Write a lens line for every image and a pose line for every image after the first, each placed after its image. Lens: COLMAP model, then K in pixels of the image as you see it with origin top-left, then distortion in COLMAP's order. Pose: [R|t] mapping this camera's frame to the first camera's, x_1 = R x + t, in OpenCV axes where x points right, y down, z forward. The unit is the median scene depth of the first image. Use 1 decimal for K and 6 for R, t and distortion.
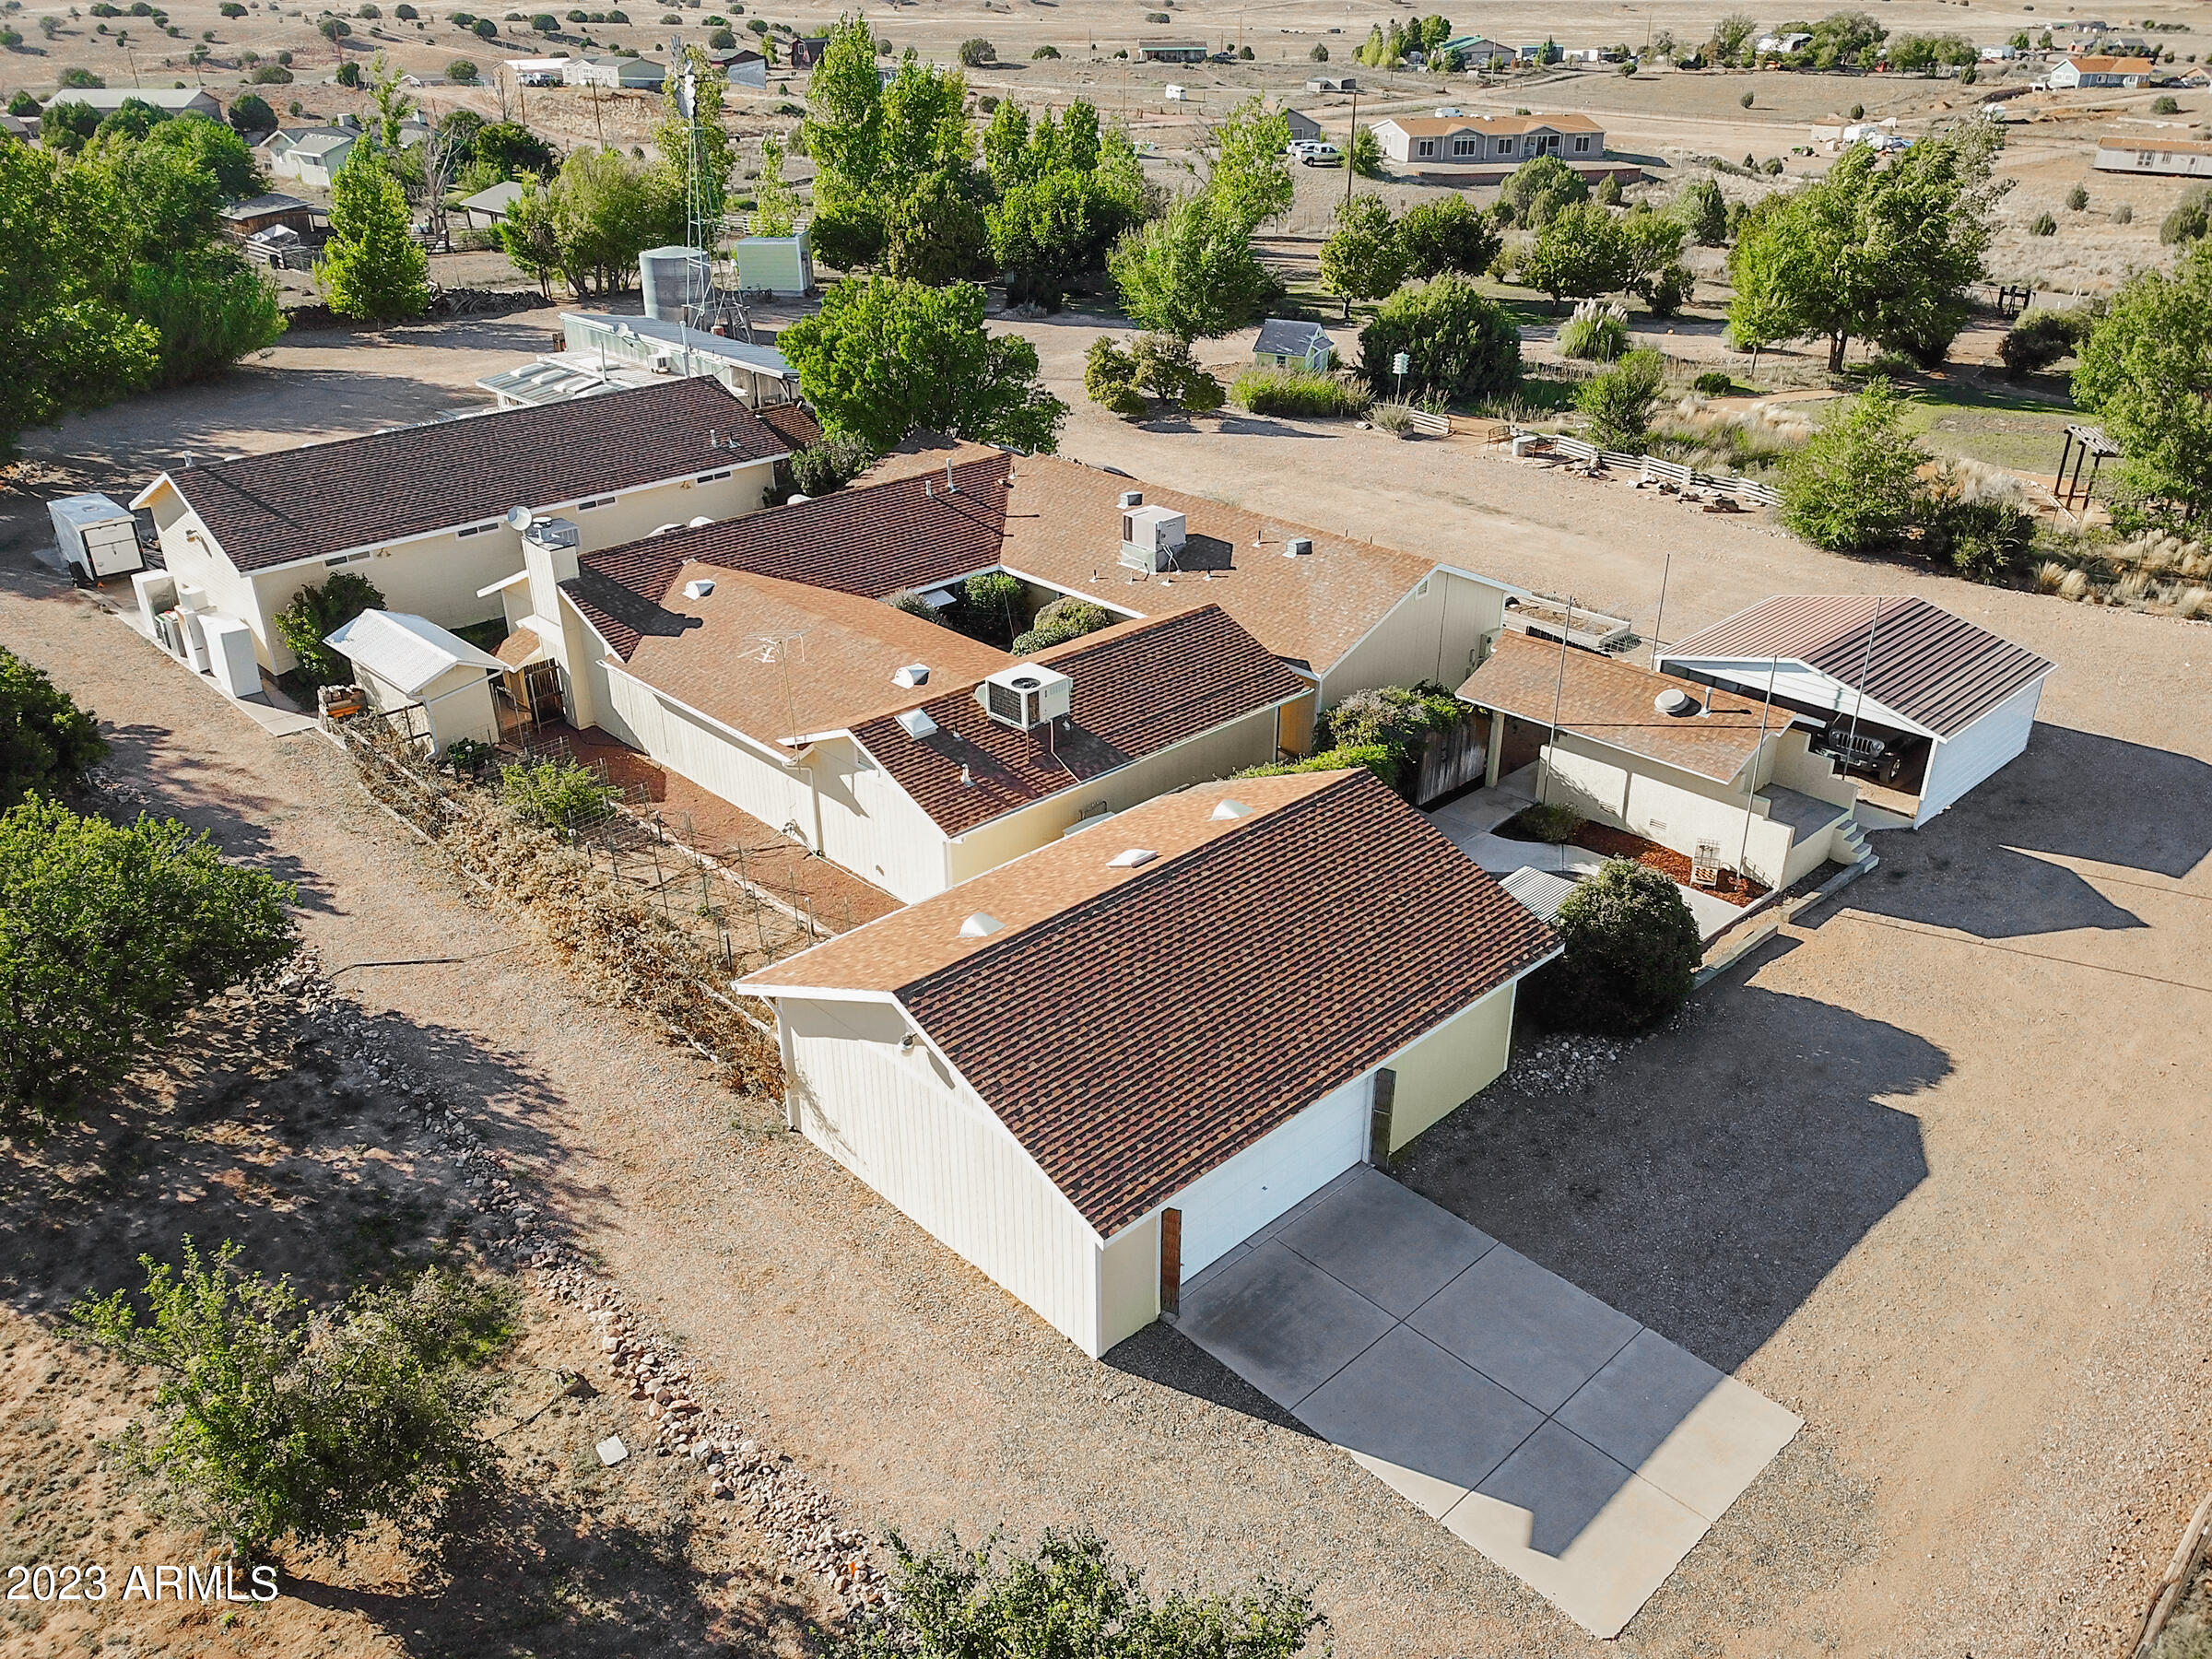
lens RADIAL K [[1693.1, 0, 1108.0], [0, 1693.1, 827.1], [0, 0, 1]] dist [0.007214, -0.002935]
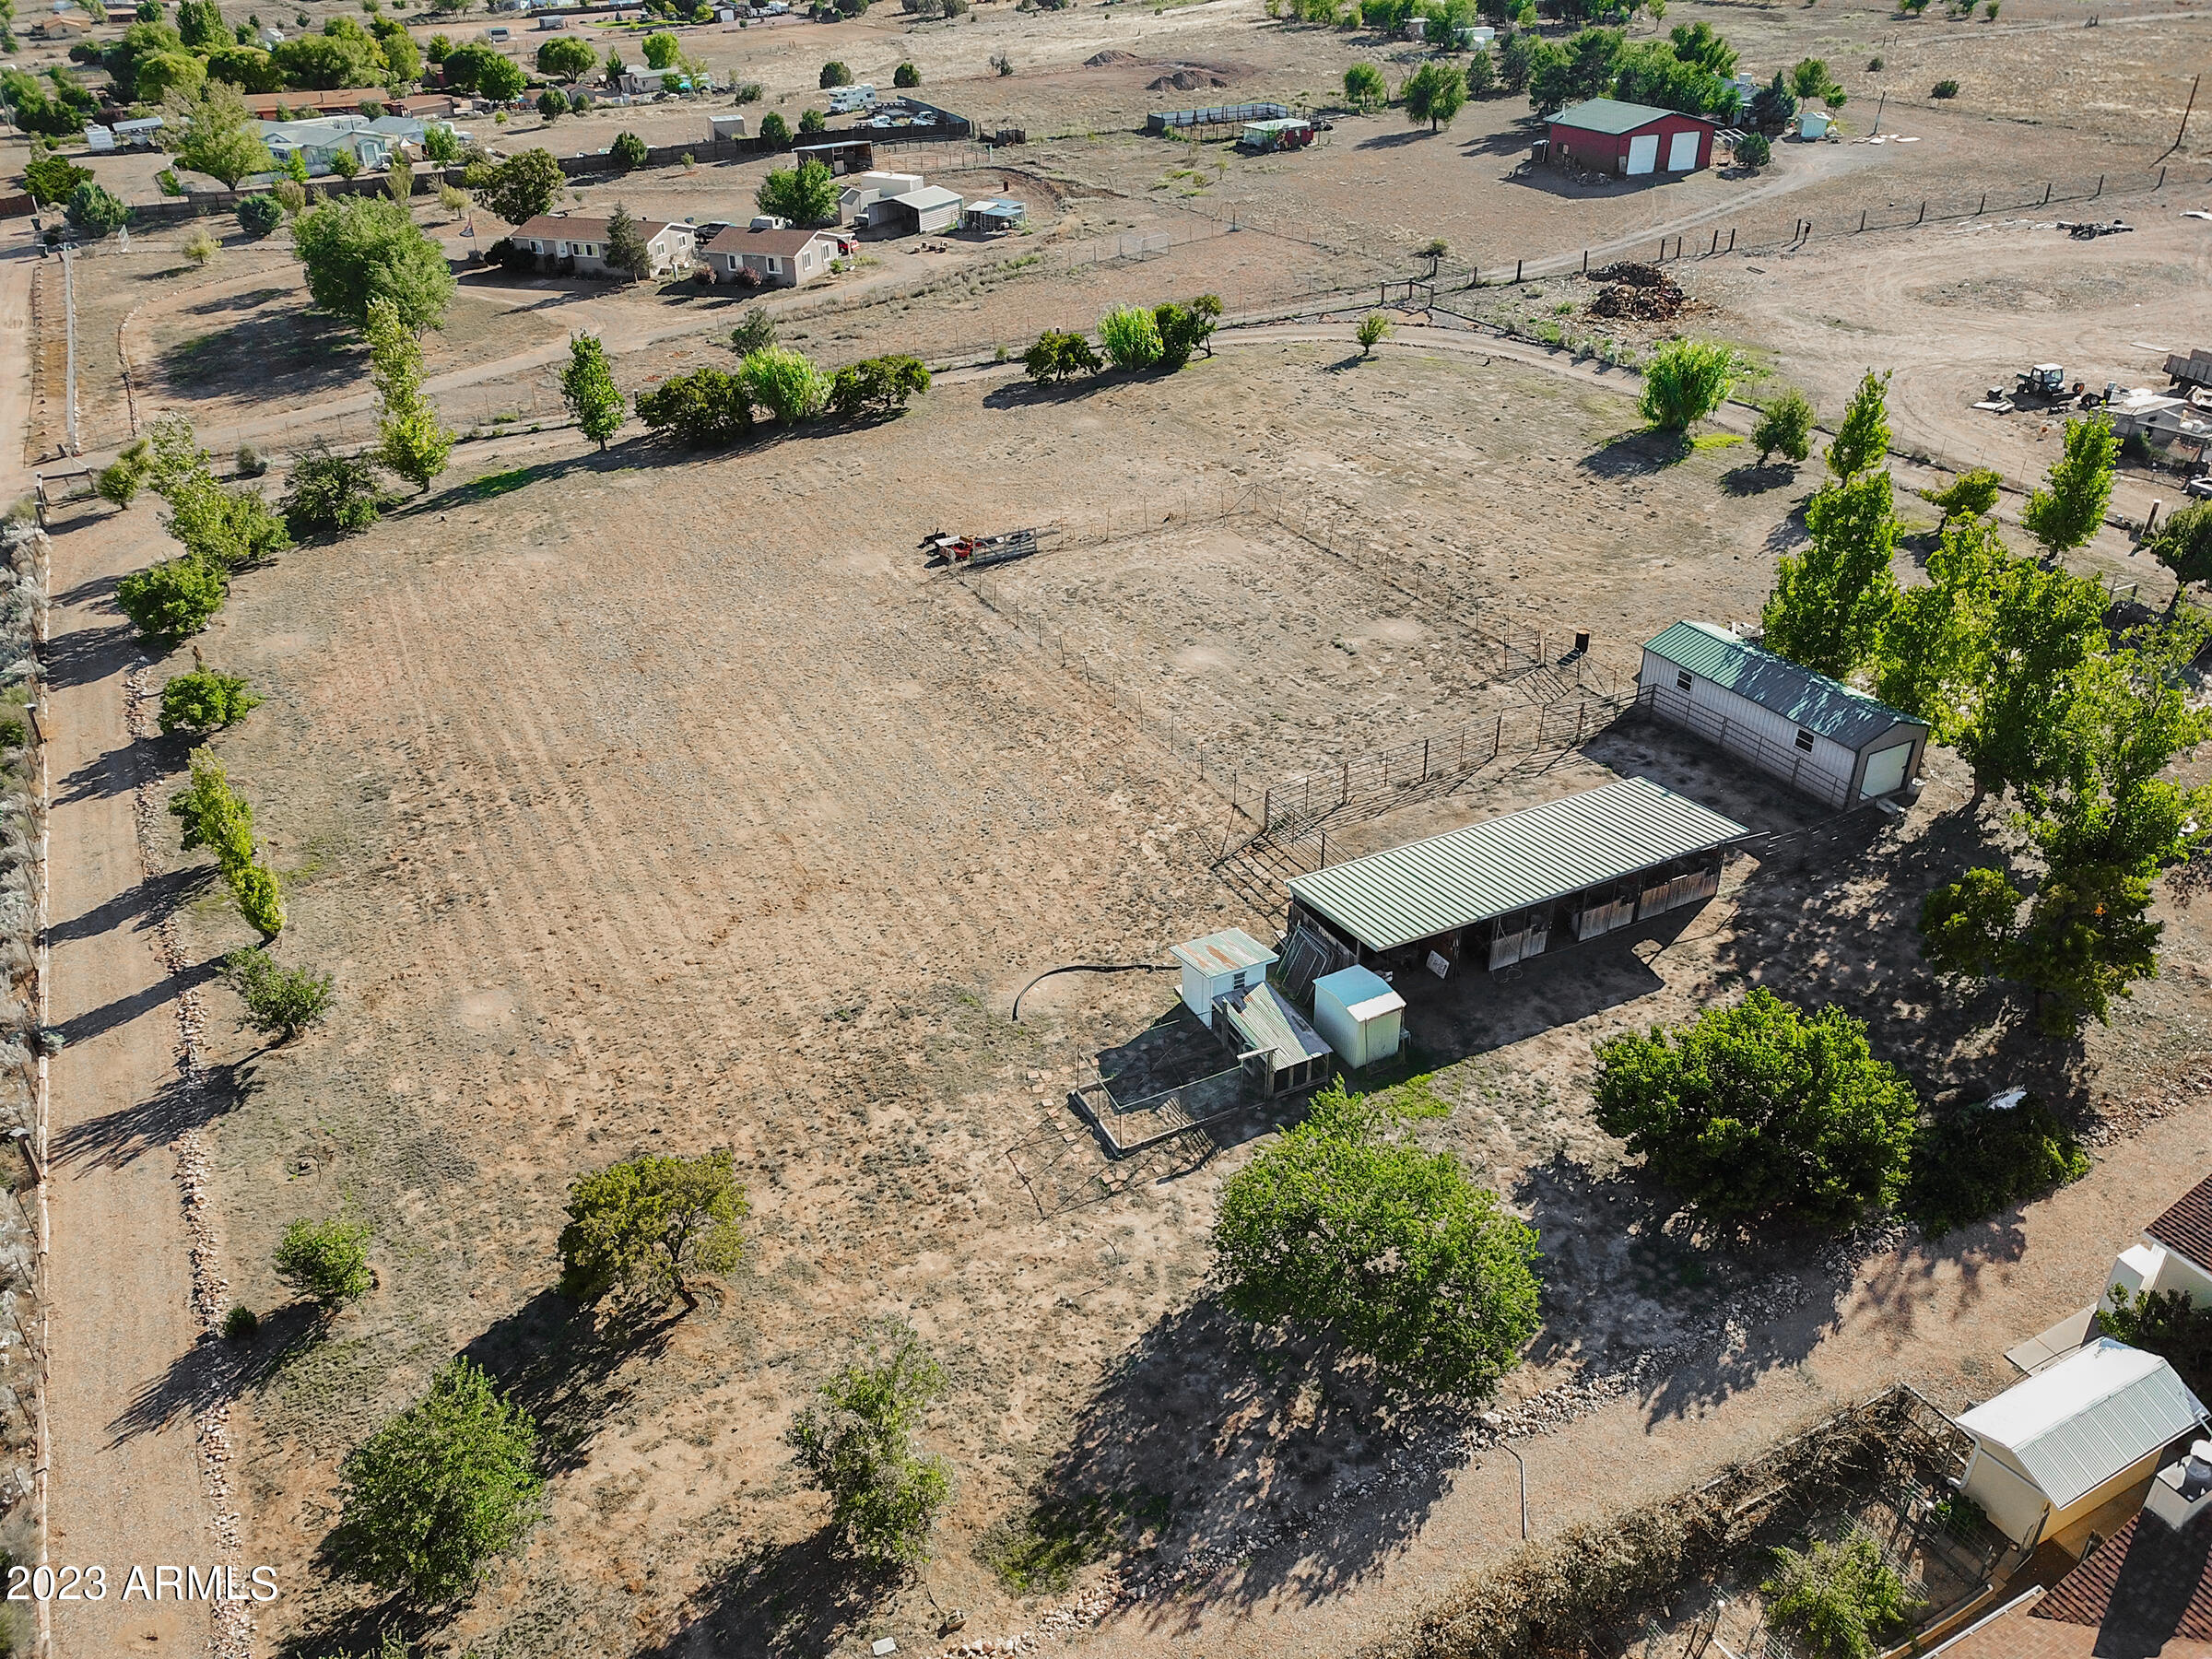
lens RADIAL K [[1693.1, 0, 1108.0], [0, 1693.1, 827.1], [0, 0, 1]] dist [0.007214, -0.002935]
pose [[-0.277480, 0.485099, -0.829267, 0.130498], [-0.426945, 0.710984, 0.558766, -0.254816], [0.860653, 0.509098, 0.009827, 0.177147]]
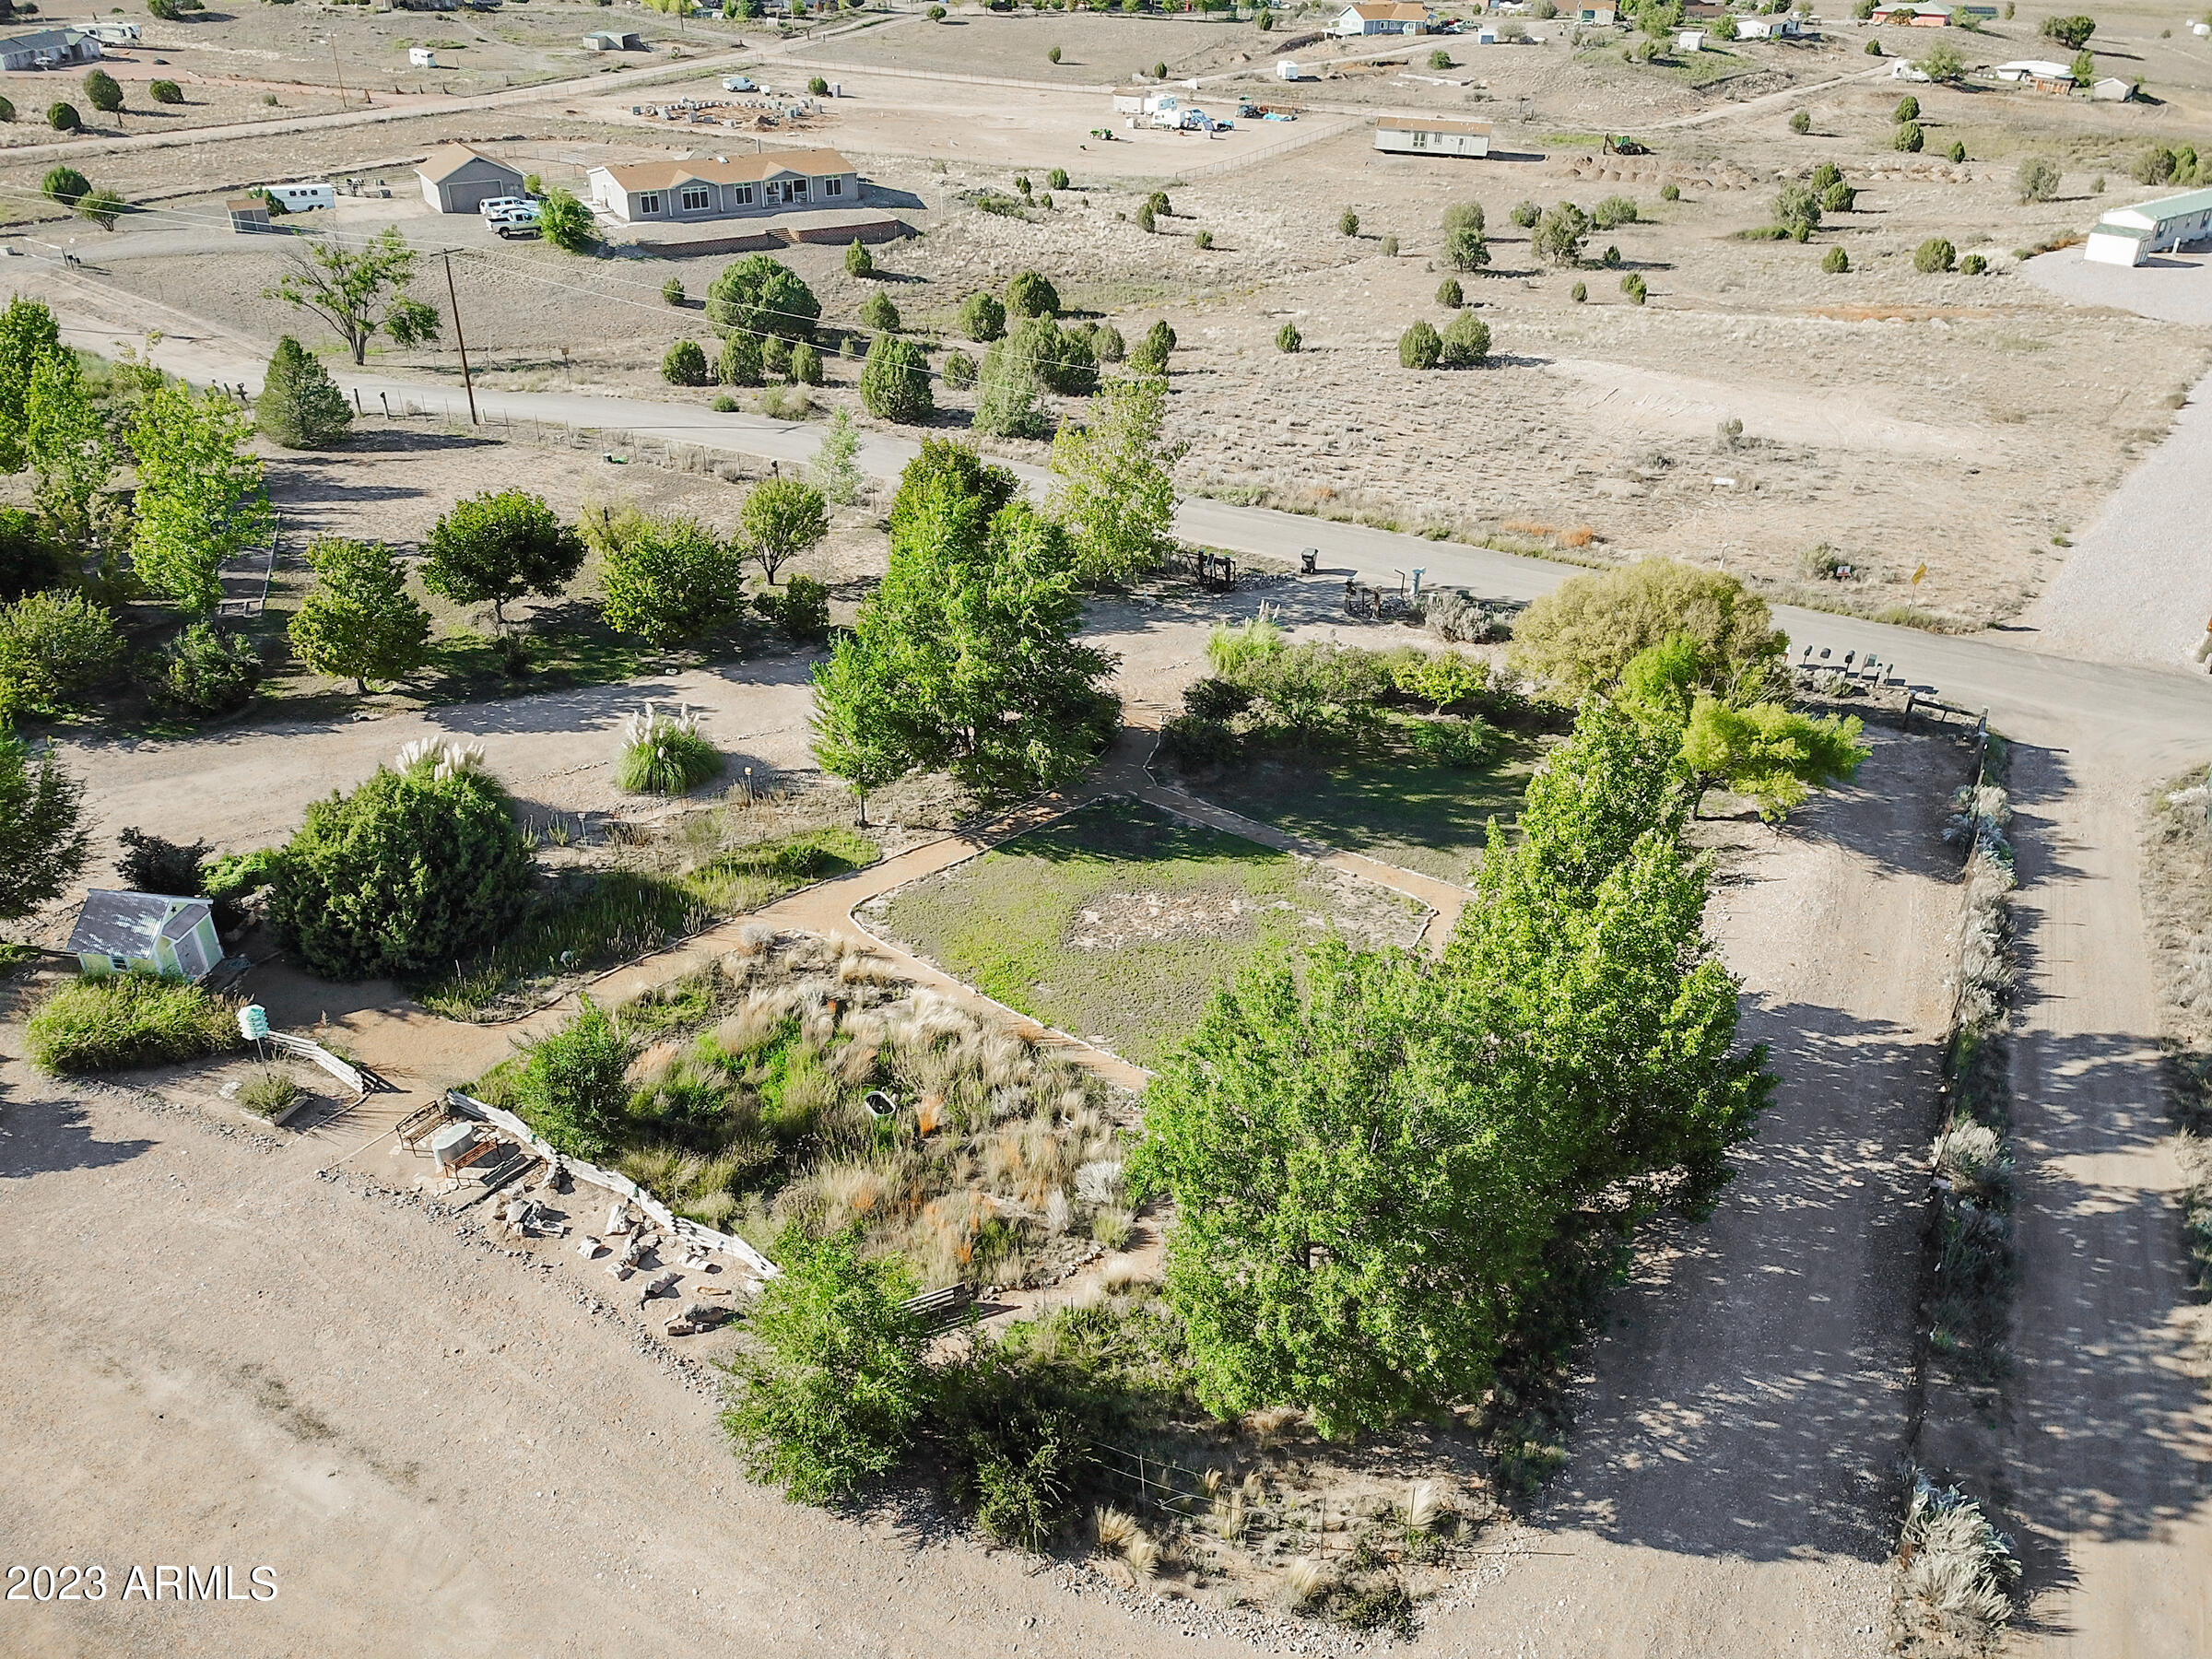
lens RADIAL K [[1690.1, 0, 1097.3], [0, 1690.1, 827.8], [0, 0, 1]] dist [0.003010, 0.013700]
pose [[0.947369, -0.152084, 0.281714, 0.222420], [0.133546, 0.987477, 0.083994, -0.258983], [-0.290960, -0.041951, 0.955815, 0.212254]]
